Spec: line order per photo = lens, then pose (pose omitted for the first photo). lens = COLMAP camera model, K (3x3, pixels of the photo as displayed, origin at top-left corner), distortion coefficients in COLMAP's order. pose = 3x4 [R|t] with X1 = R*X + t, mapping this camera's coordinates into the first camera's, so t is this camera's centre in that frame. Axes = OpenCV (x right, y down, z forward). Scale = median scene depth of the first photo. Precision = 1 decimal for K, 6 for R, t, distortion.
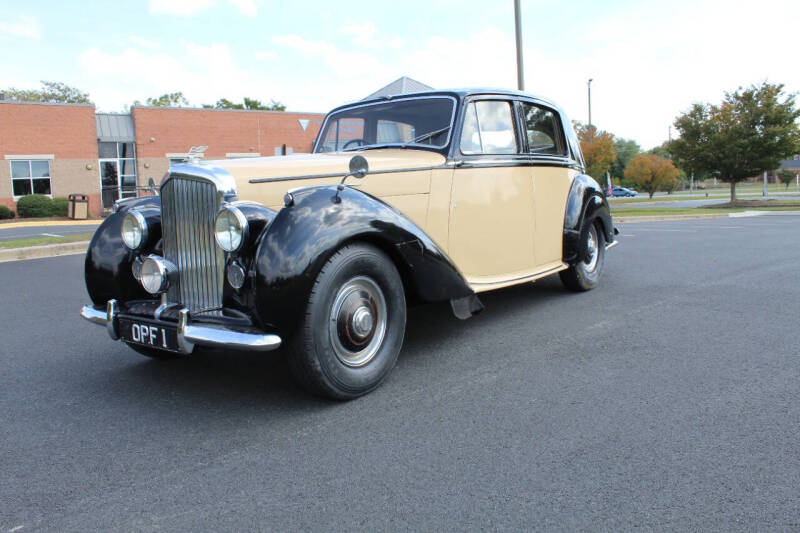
lens RADIAL K [[667.2, 0, 400.0], [0, 667.2, 266.5], [0, 0, 1]] dist [-0.156937, 0.127930]
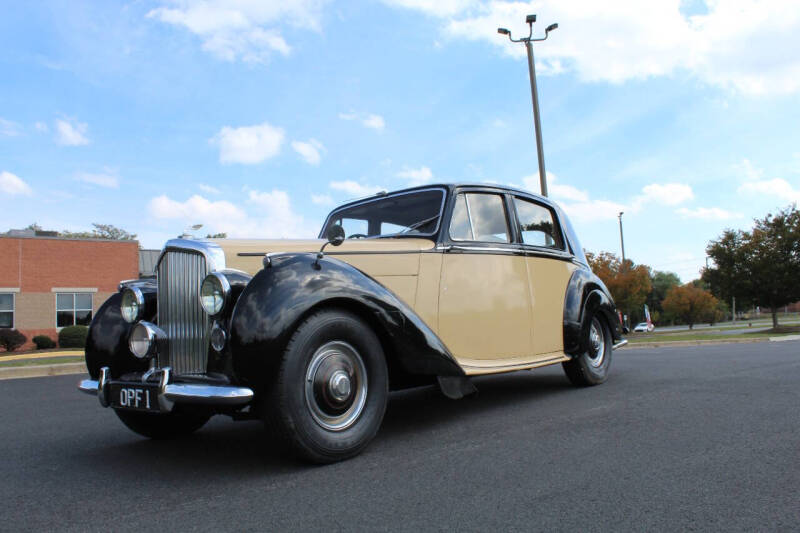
lens RADIAL K [[669.8, 0, 400.0], [0, 669.8, 266.5], [0, 0, 1]] dist [-0.167742, 0.135826]
pose [[0.998056, -0.018022, -0.059656, 0.072254], [0.004978, 0.977270, -0.211939, 0.088690], [0.062120, 0.211230, 0.975460, -0.015573]]
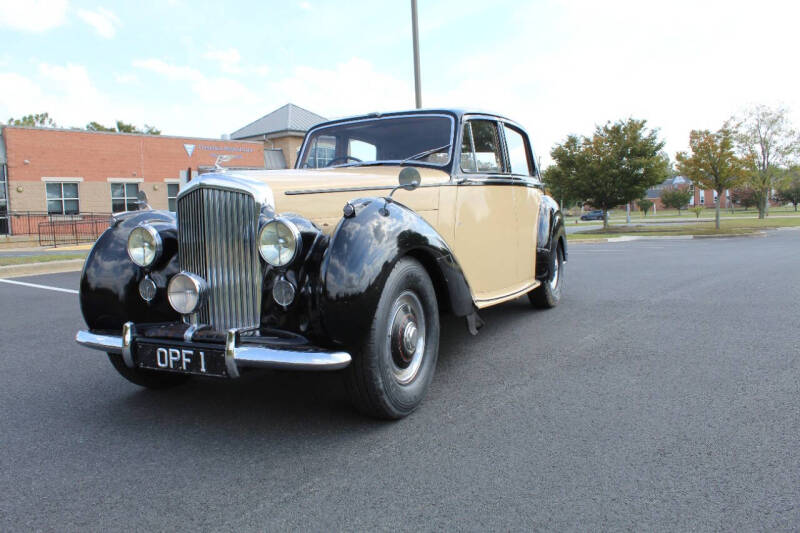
lens RADIAL K [[667.2, 0, 400.0], [0, 667.2, 266.5], [0, 0, 1]] dist [-0.156937, 0.127930]
pose [[0.981451, -0.009907, 0.191455, -0.188477], [0.018092, 0.998993, -0.041055, 0.013707], [-0.190855, 0.043758, 0.980642, 0.031390]]
